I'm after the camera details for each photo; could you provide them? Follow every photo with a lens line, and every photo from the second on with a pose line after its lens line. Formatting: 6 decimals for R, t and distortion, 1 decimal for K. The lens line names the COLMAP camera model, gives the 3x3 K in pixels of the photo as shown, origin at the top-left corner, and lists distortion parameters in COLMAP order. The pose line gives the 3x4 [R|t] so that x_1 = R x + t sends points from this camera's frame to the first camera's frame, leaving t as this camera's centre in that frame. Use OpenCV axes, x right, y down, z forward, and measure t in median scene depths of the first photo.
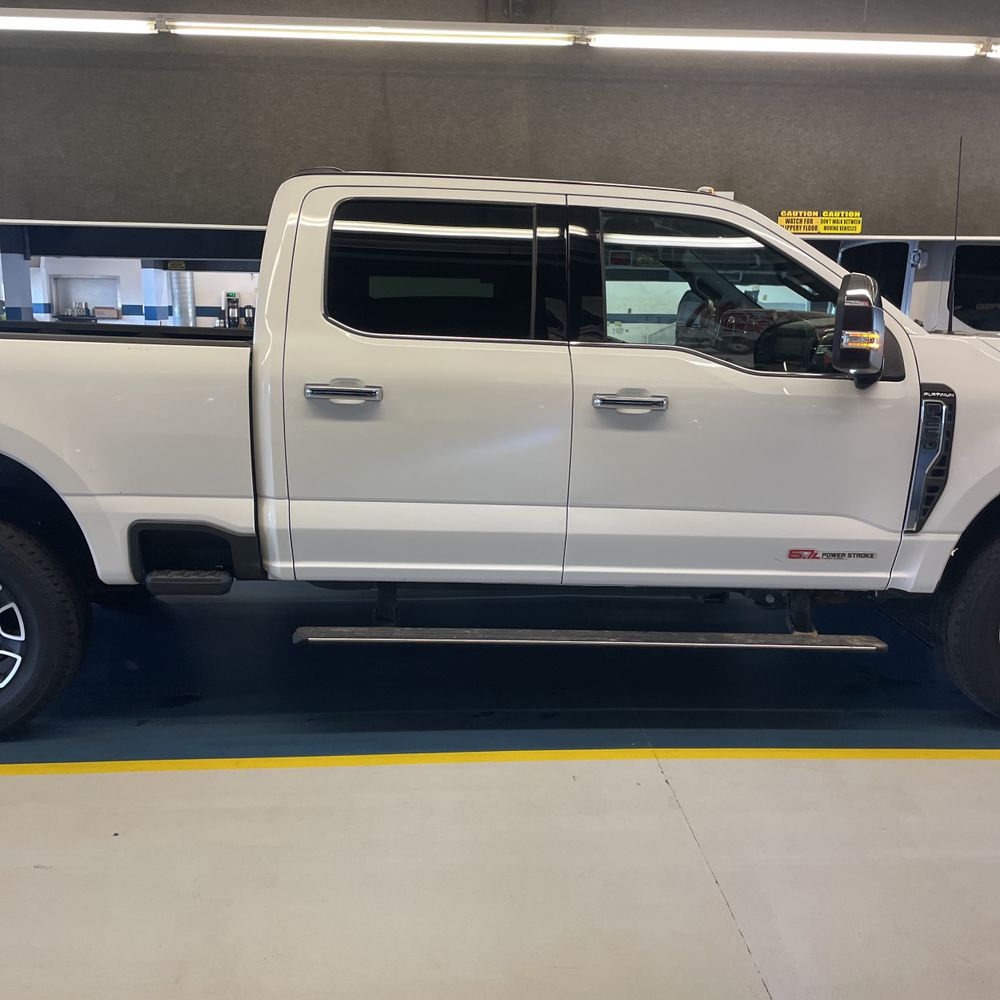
lens RADIAL K [[1020.7, 0, 500.0], [0, 1020.7, 500.0], [0, 0, 1]] dist [0.148146, -0.287203]
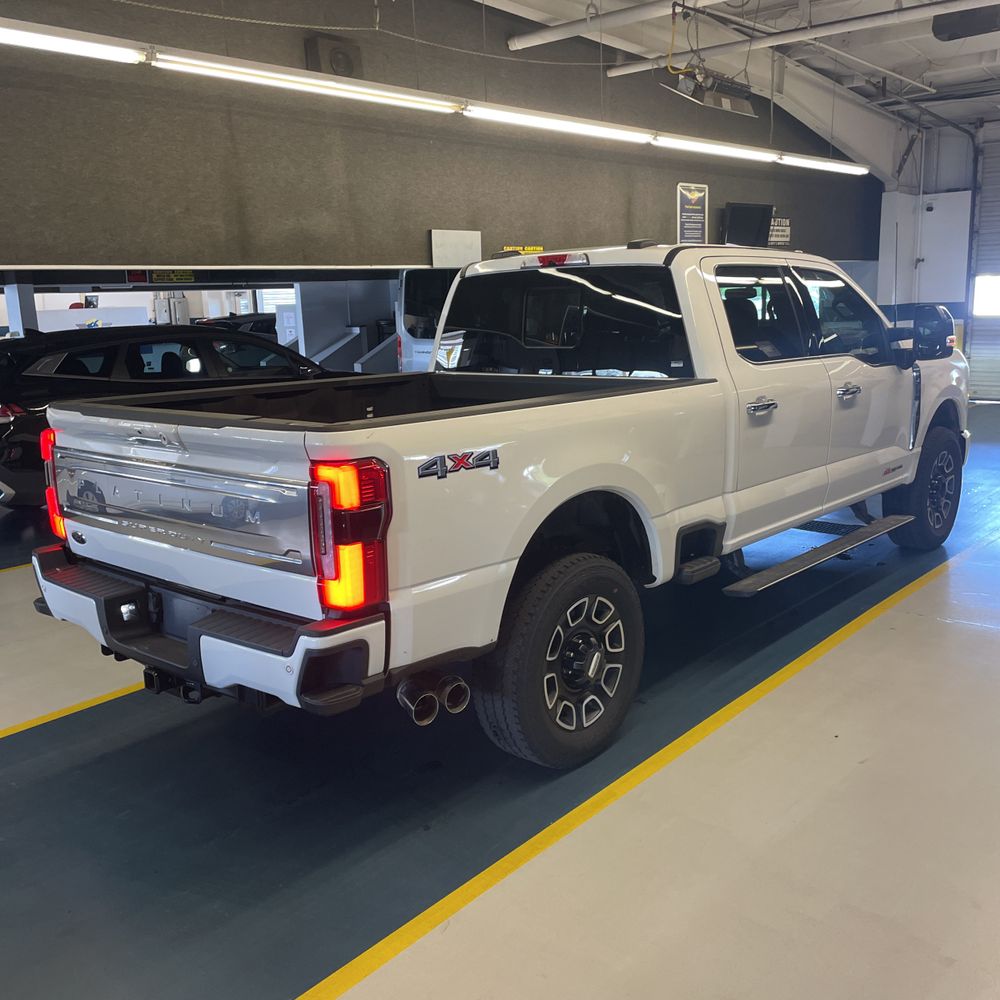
lens RADIAL K [[1015.6, 0, 523.9], [0, 1015.6, 494.0], [0, 0, 1]] dist [0.097939, -0.128167]
pose [[0.685916, -0.178874, 0.705354, -0.679411], [0.177821, 0.981132, 0.075889, -0.075288], [-0.705620, 0.073373, 0.704781, 0.130841]]
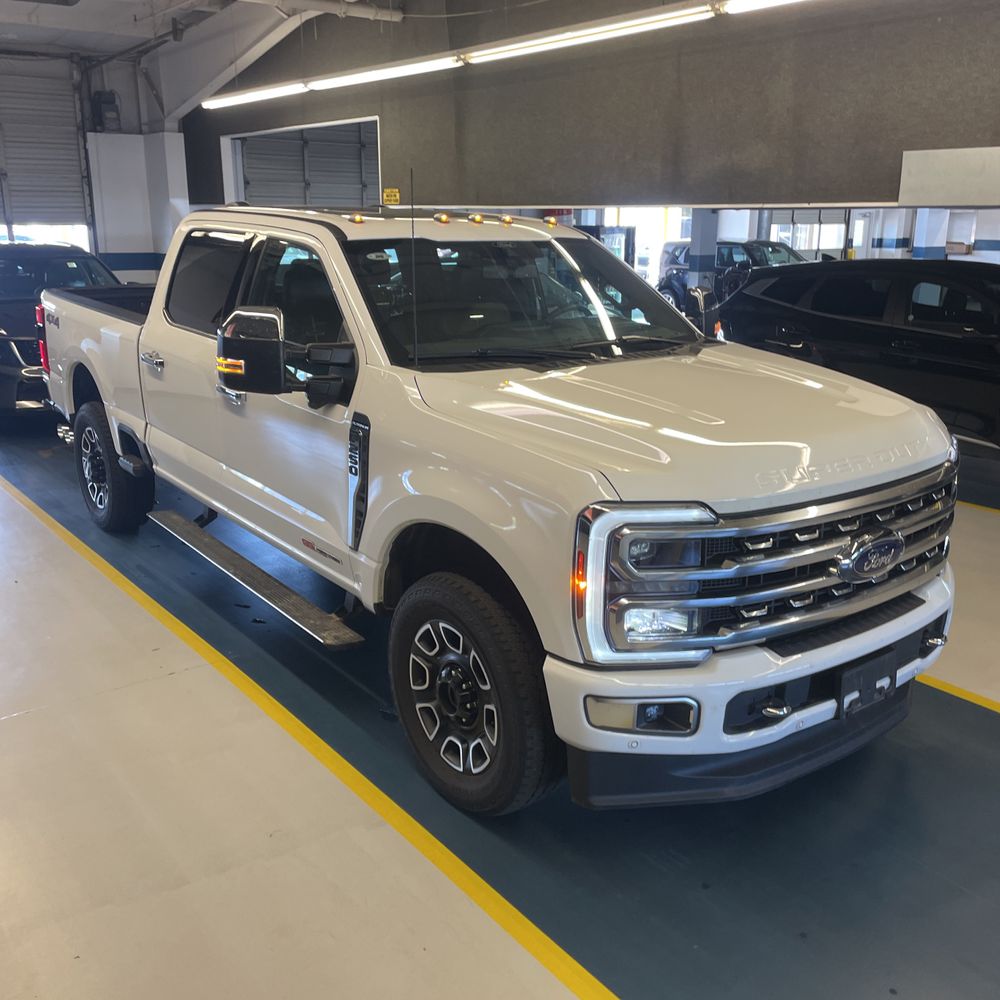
lens RADIAL K [[1023.8, 0, 500.0], [0, 1023.8, 500.0], [0, 0, 1]] dist [0.047112, -0.063431]
pose [[0.555194, 0.213409, -0.803876, 0.708441], [-0.149257, 0.976395, 0.156124, -0.110431], [0.818219, 0.033305, 0.573942, 0.278118]]
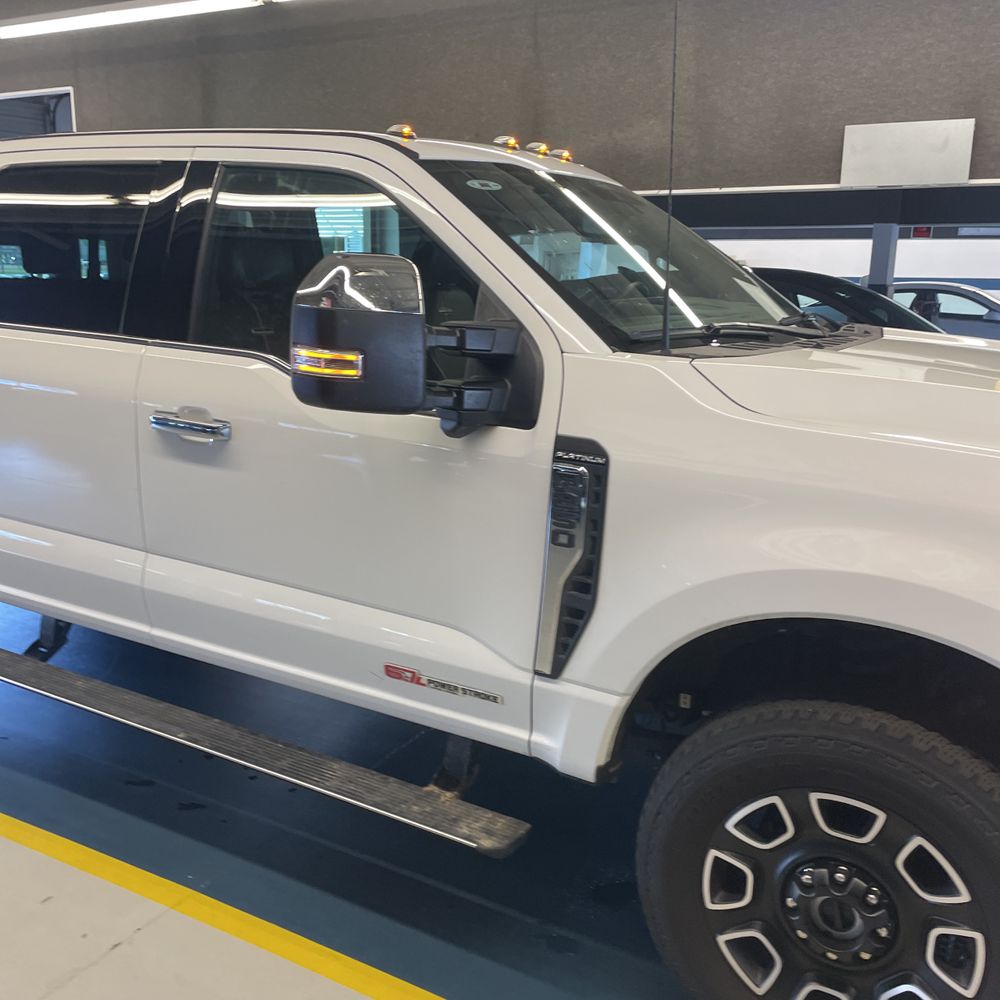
lens RADIAL K [[1012.6, 0, 498.1], [0, 1012.6, 486.5], [0, 0, 1]] dist [0.081394, -0.095749]
pose [[0.838583, 0.113564, -0.532806, 0.365757], [-0.101155, 0.993482, 0.052545, -0.058318], [0.535301, 0.009832, 0.844604, 0.257829]]
